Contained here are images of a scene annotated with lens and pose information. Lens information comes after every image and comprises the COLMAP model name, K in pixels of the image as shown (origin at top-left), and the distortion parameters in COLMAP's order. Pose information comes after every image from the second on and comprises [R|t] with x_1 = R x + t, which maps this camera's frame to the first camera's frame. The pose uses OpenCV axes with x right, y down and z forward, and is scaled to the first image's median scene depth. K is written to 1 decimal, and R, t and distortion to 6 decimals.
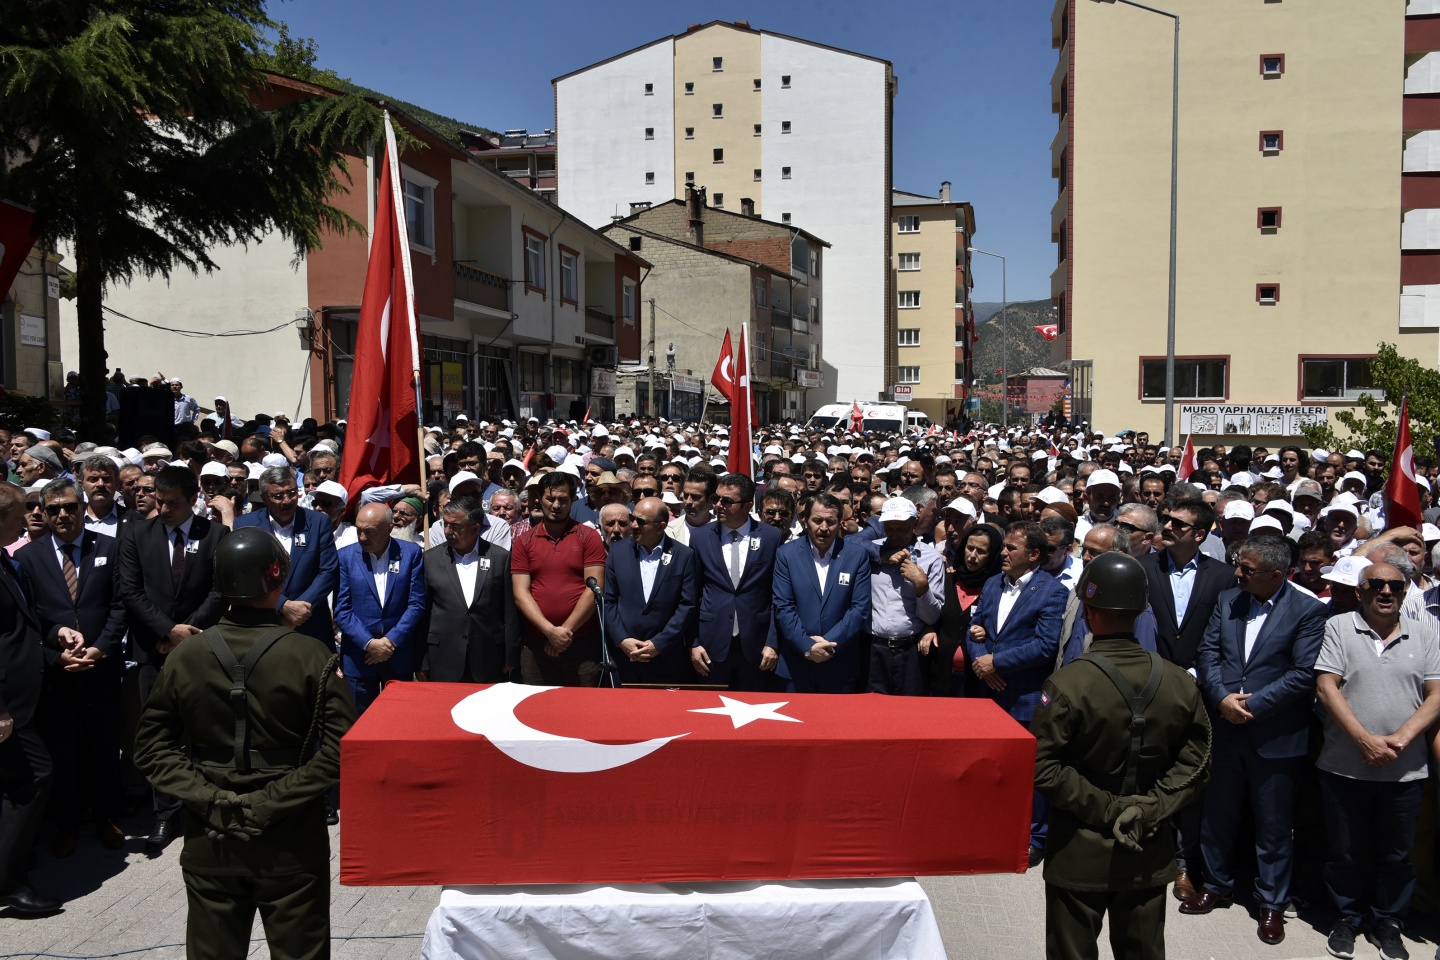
lens RADIAL K [[1156.9, 0, 717.7], [0, 1156.9, 490.8], [0, 0, 1]] dist [-0.027636, -0.014031]
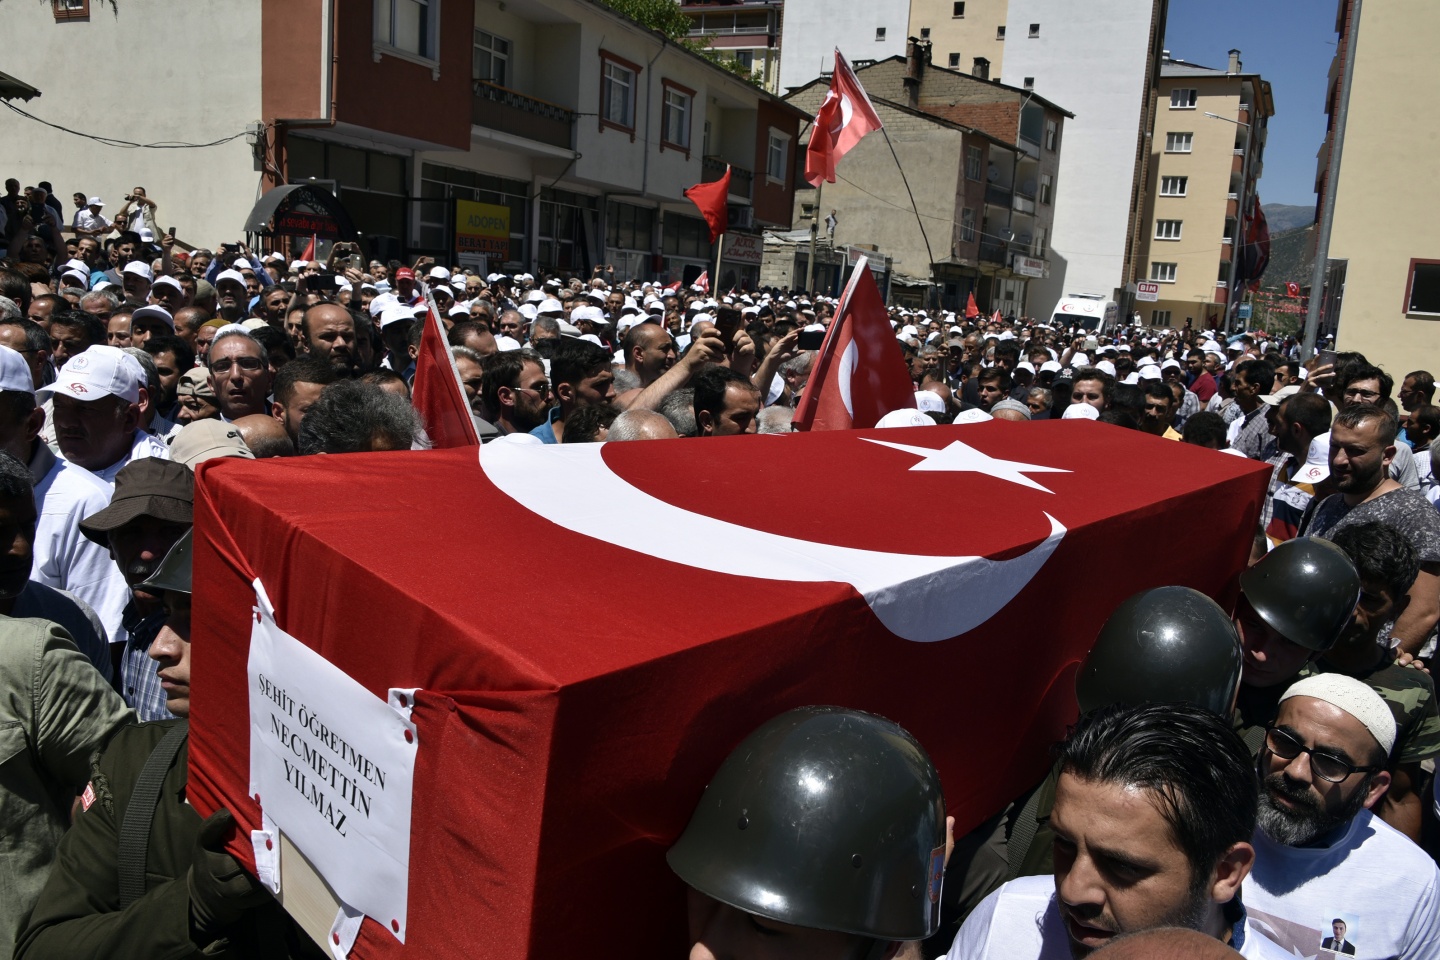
lens RADIAL K [[1156.9, 0, 717.7], [0, 1156.9, 490.8], [0, 0, 1]] dist [-0.027636, -0.014031]
pose [[0.970308, 0.103809, -0.218463, 0.067296], [-0.081828, 0.990844, 0.107387, -0.001707], [0.227610, -0.086323, 0.969919, 0.078652]]
